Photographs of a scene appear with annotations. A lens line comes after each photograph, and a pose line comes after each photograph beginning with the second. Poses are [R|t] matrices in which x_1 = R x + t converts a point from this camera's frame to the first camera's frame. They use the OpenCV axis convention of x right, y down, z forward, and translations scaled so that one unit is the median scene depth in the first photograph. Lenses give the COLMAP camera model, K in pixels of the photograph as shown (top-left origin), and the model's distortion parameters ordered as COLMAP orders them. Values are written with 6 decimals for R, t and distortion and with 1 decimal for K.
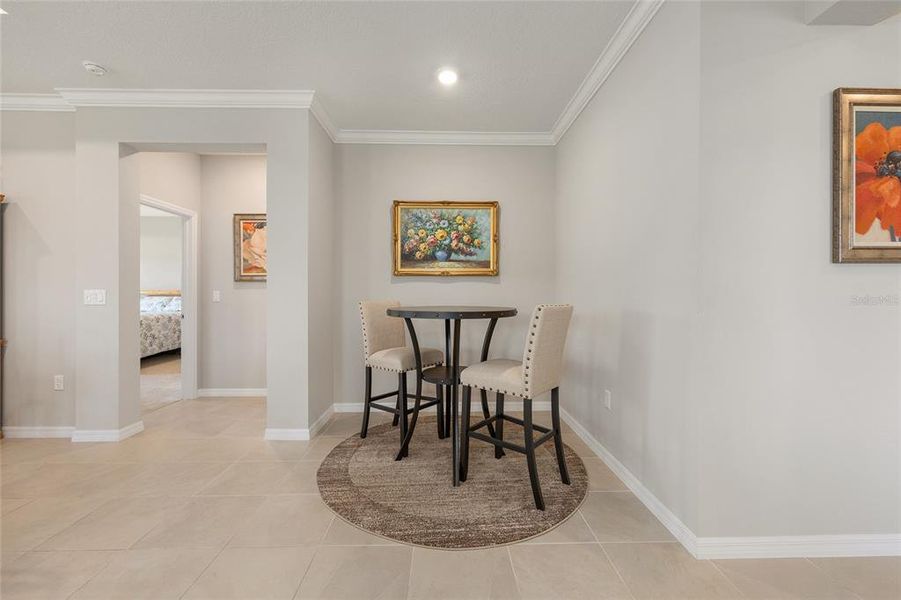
lens RADIAL K [[360.9, 0, 451.9], [0, 360.9, 293.9], [0, 0, 1]] dist [-0.003645, 0.001774]
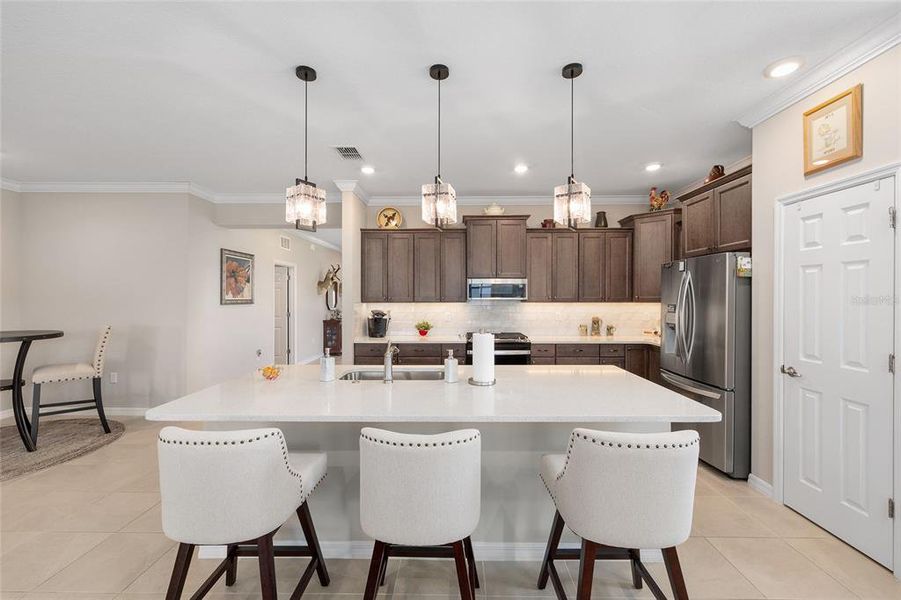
lens RADIAL K [[360.9, 0, 450.8], [0, 360.9, 297.7], [0, 0, 1]] dist [-0.003645, 0.001774]
pose [[0.041438, 0.001946, 0.999139, -0.856526], [-0.002129, 0.999996, -0.001859, -0.064918], [-0.999139, -0.002051, 0.041442, -0.481420]]
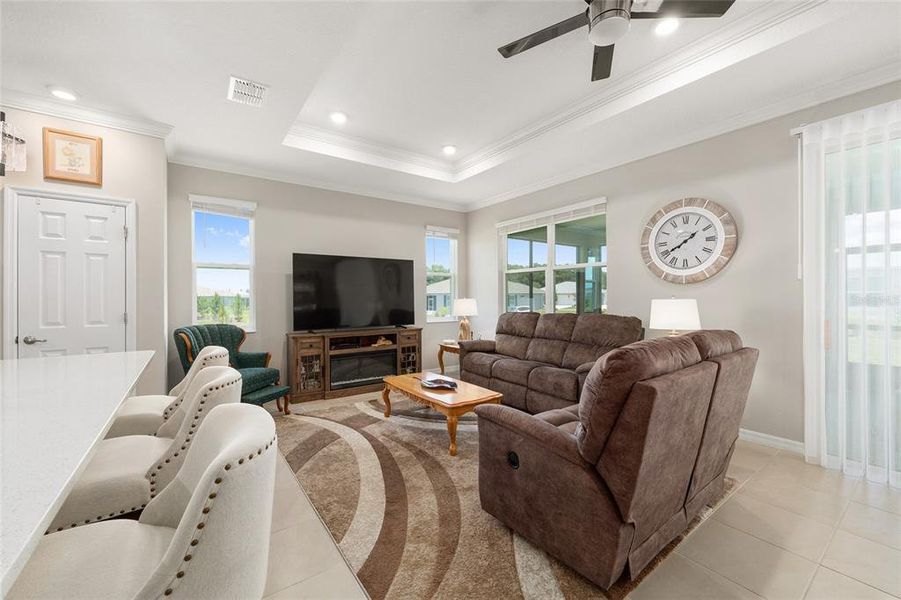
lens RADIAL K [[360.9, 0, 452.6], [0, 360.9, 298.6], [0, 0, 1]] dist [-0.003645, 0.001774]
pose [[-0.822838, 0.005923, -0.568245, -0.480888], [0.005349, 0.999982, 0.002678, -0.018615], [0.568251, -0.000836, -0.822855, 0.067513]]
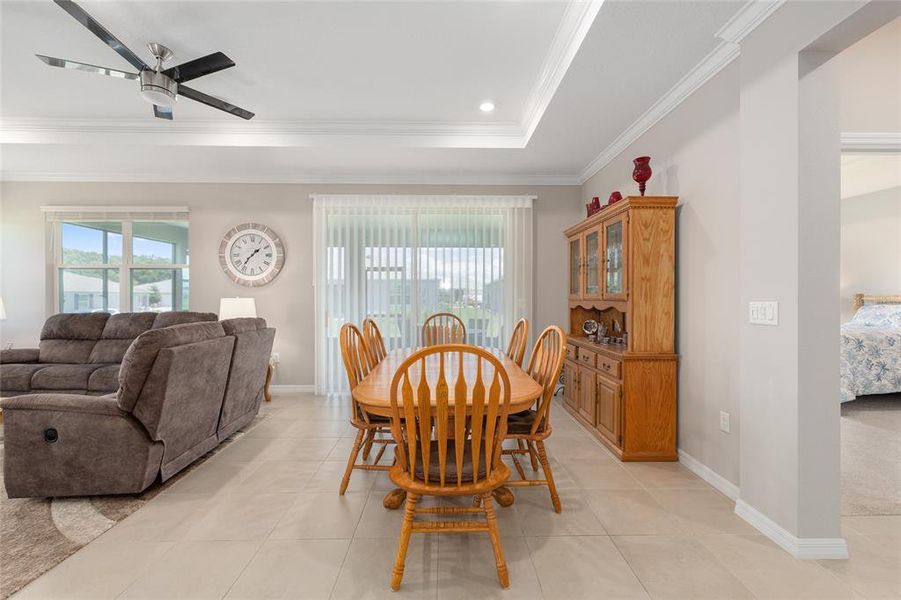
lens RADIAL K [[360.9, 0, 453.1], [0, 360.9, 298.3], [0, 0, 1]] dist [-0.003645, 0.001774]
pose [[-0.006880, 0.003309, -0.999971, -0.262482], [0.000010, 0.999995, 0.003309, -0.015559], [0.999976, 0.000013, -0.006880, 0.349519]]
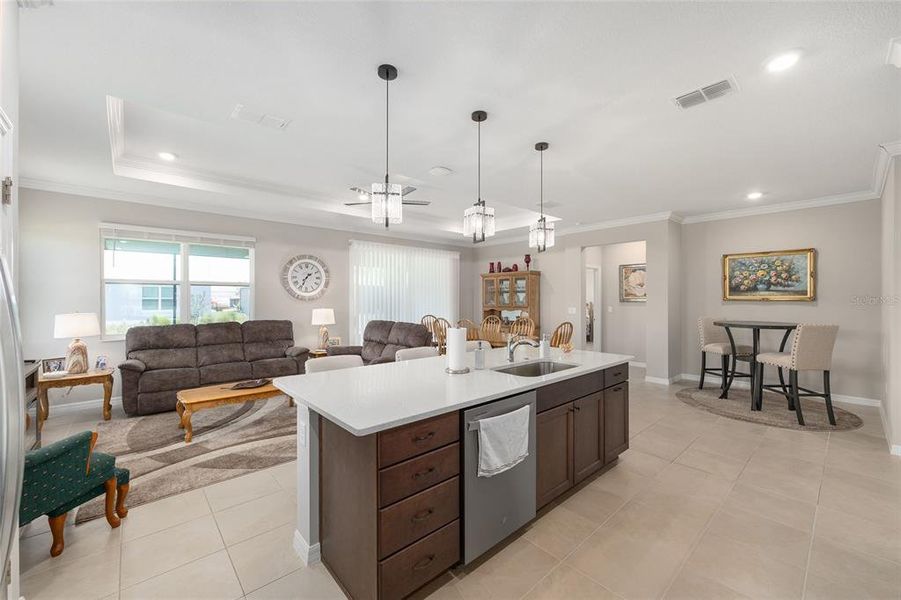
lens RADIAL K [[360.9, 0, 453.8], [0, 360.9, 299.1], [0, 0, 1]] dist [-0.003645, 0.001774]
pose [[0.652035, 0.001444, -0.758187, 0.273791], [0.000736, 0.999997, 0.002538, -0.062659], [0.758188, -0.002213, 0.652032, -0.965231]]
